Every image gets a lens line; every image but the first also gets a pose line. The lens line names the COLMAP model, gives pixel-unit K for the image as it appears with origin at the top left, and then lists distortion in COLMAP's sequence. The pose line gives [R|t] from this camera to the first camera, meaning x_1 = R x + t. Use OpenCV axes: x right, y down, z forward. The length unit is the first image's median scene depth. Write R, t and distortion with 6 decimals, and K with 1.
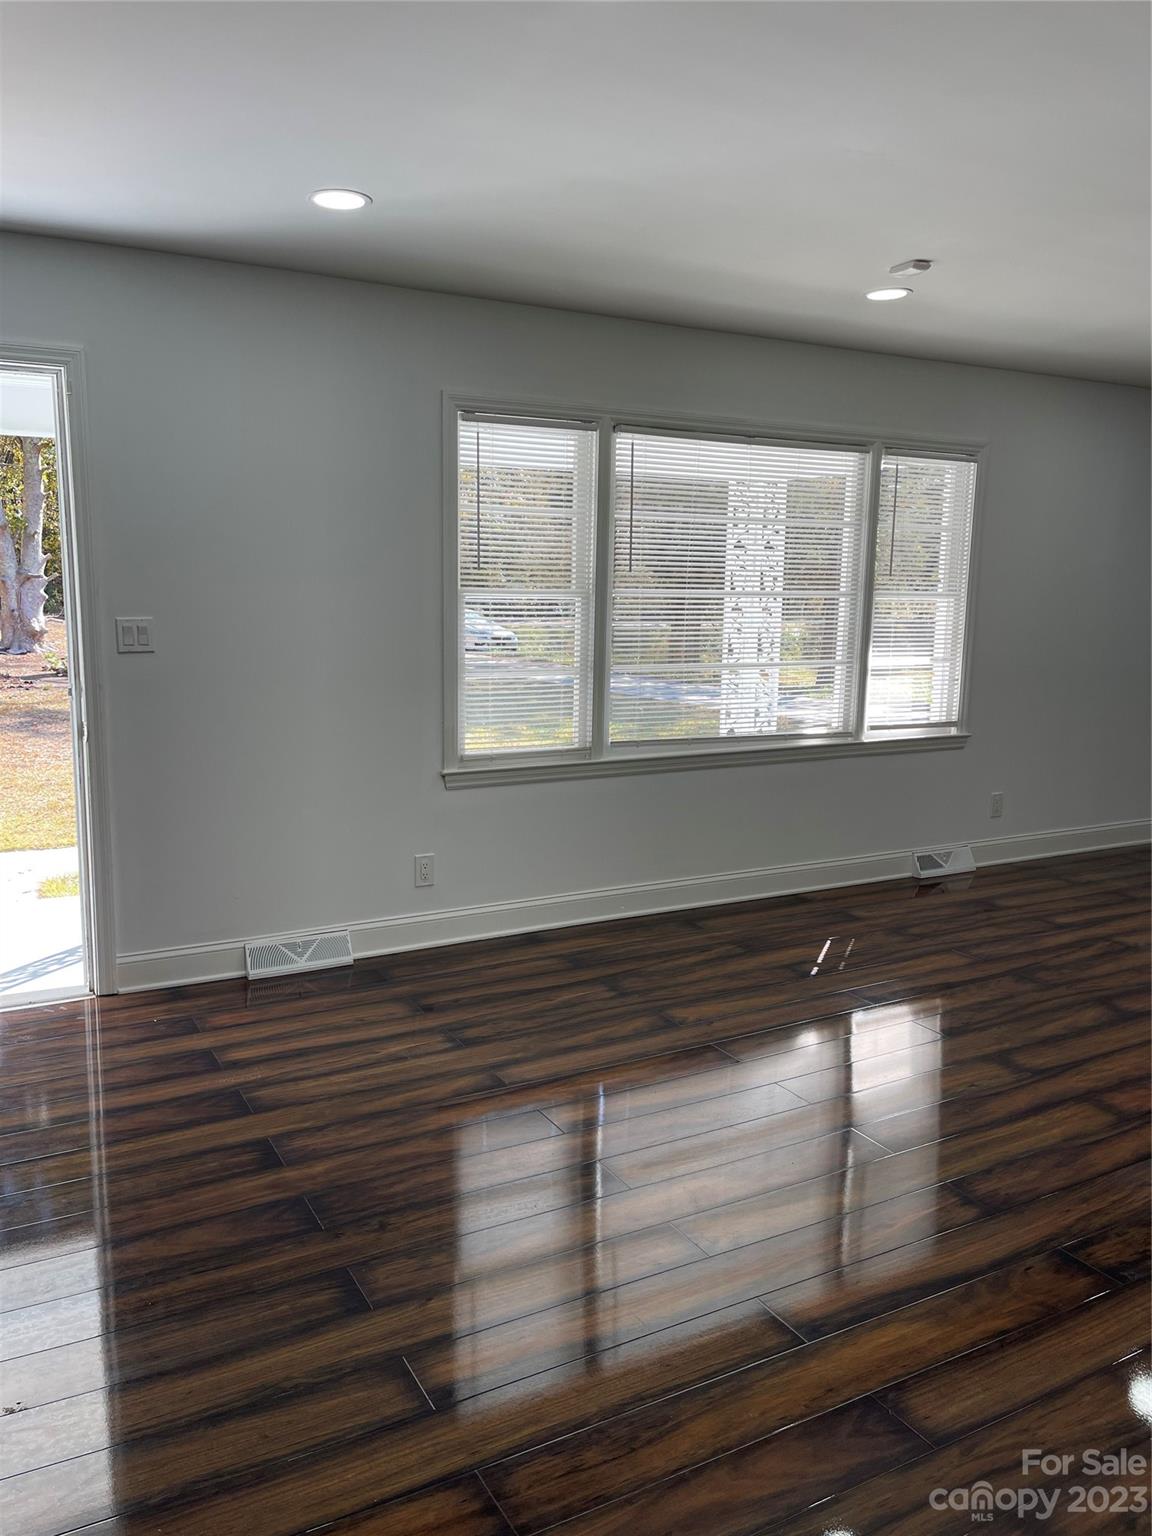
lens RADIAL K [[1160.3, 0, 577.9], [0, 1160.3, 757.8], [0, 0, 1]] dist [0.038824, 0.000456]
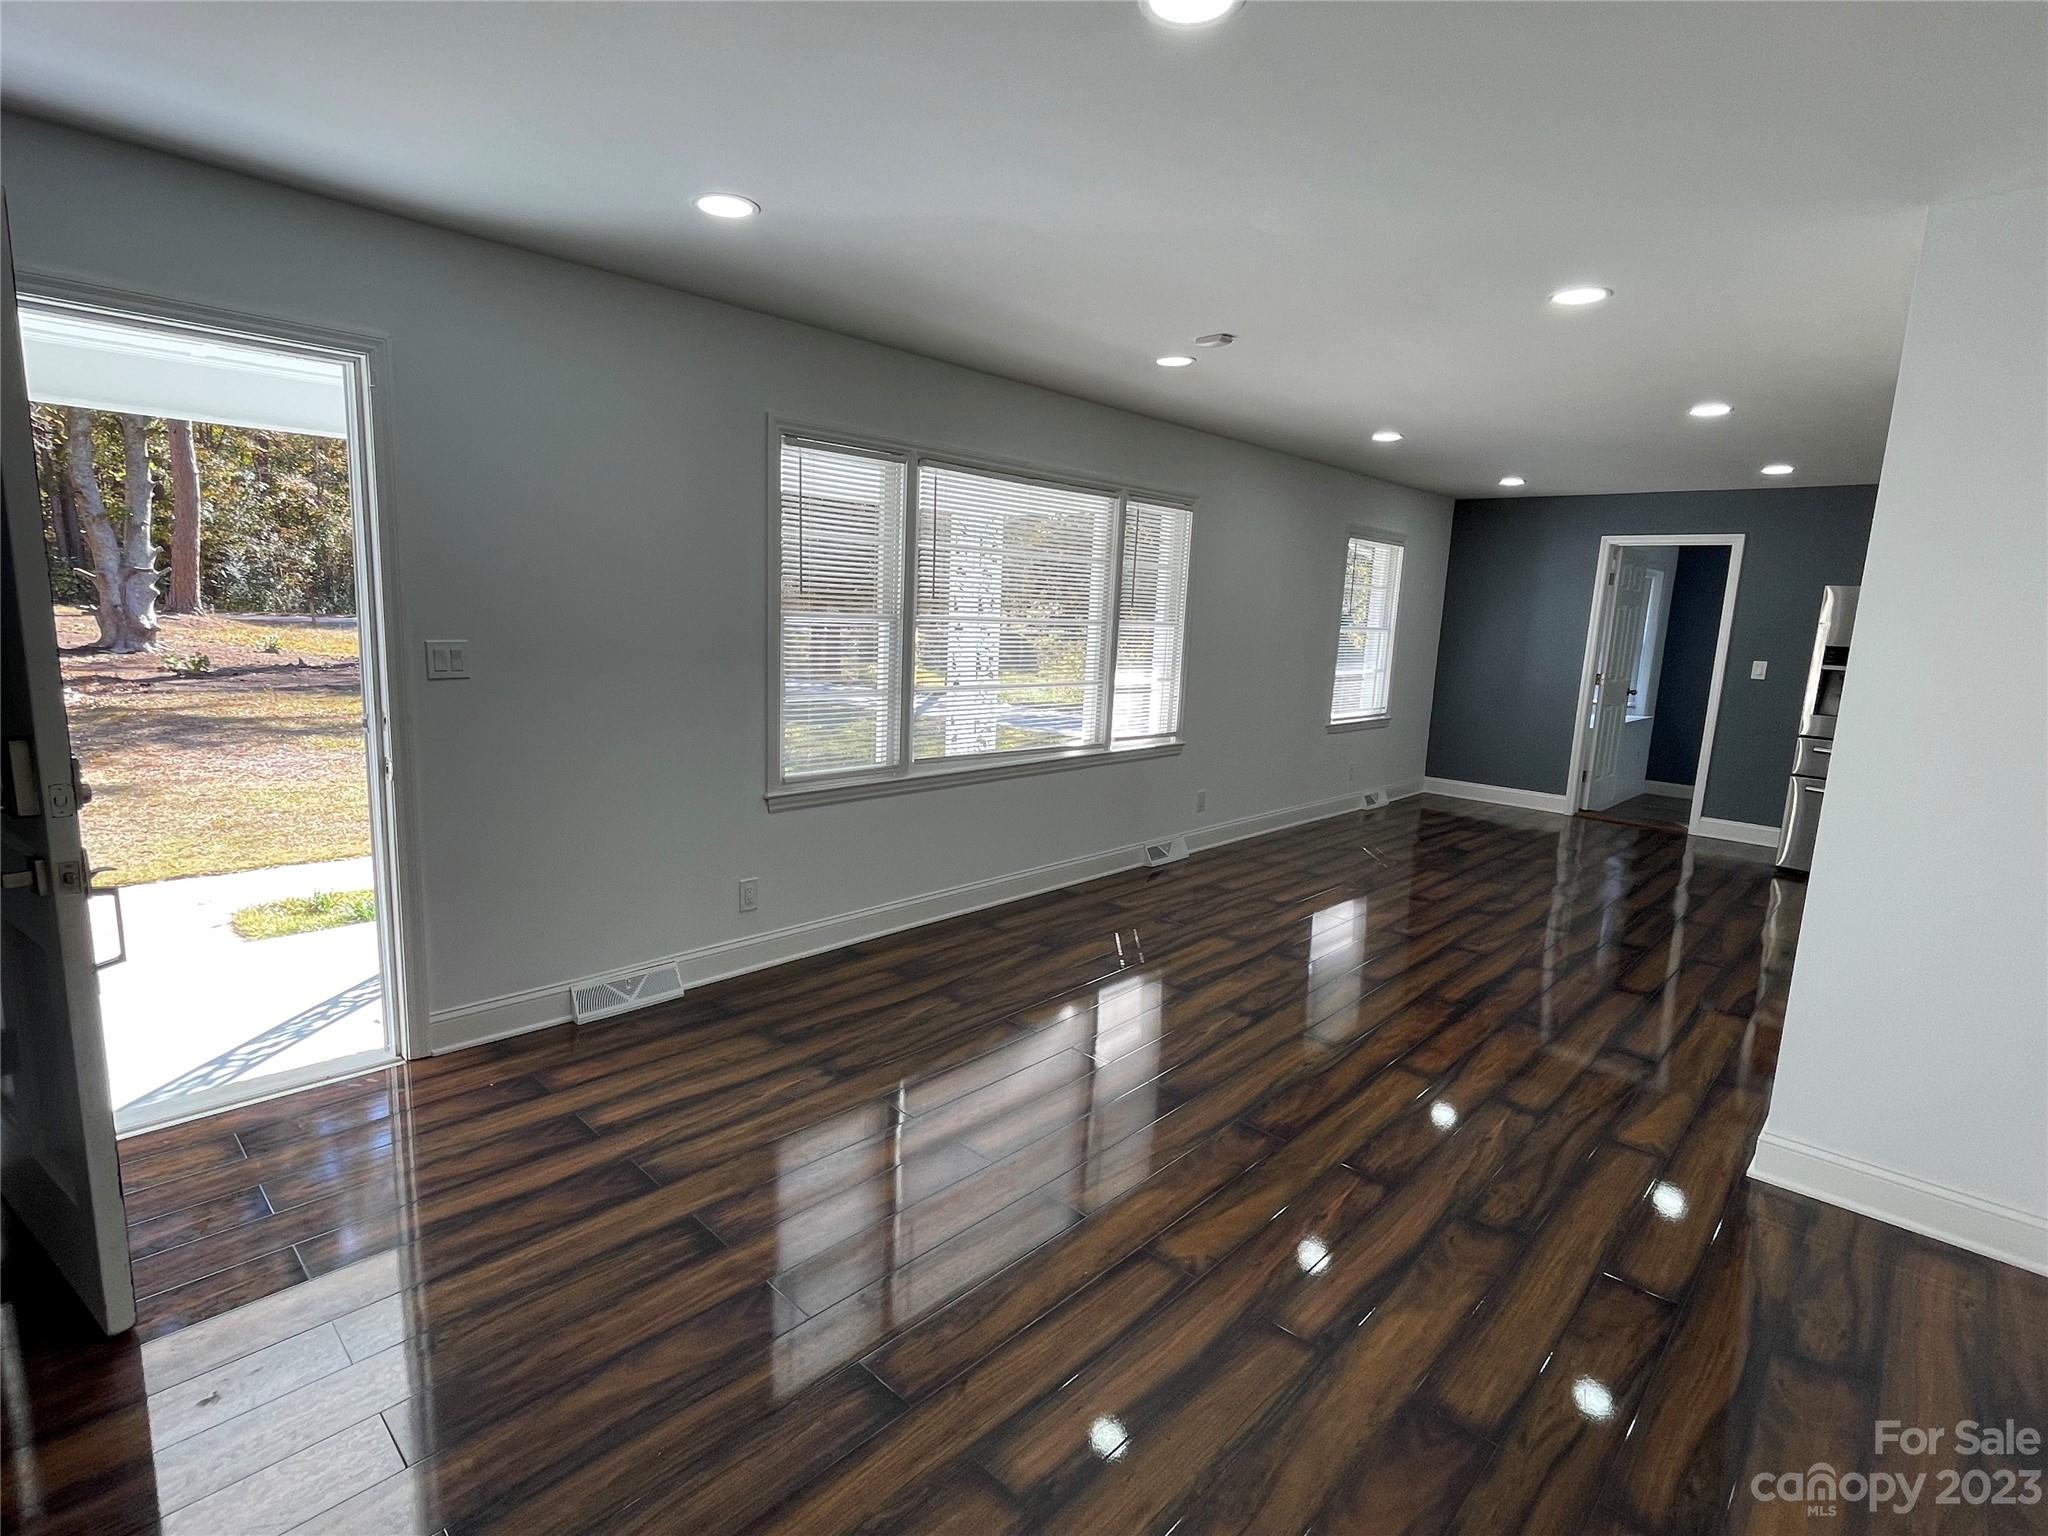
lens RADIAL K [[1003.0, 0, 1021.4], [0, 1003.0, 761.5], [0, 0, 1]] dist [0.003724, -0.003195]
pose [[0.954981, -0.020072, 0.295988, -0.156717], [0.015301, 0.999713, 0.018429, -0.028597], [-0.296273, -0.013071, 0.955014, 0.106988]]
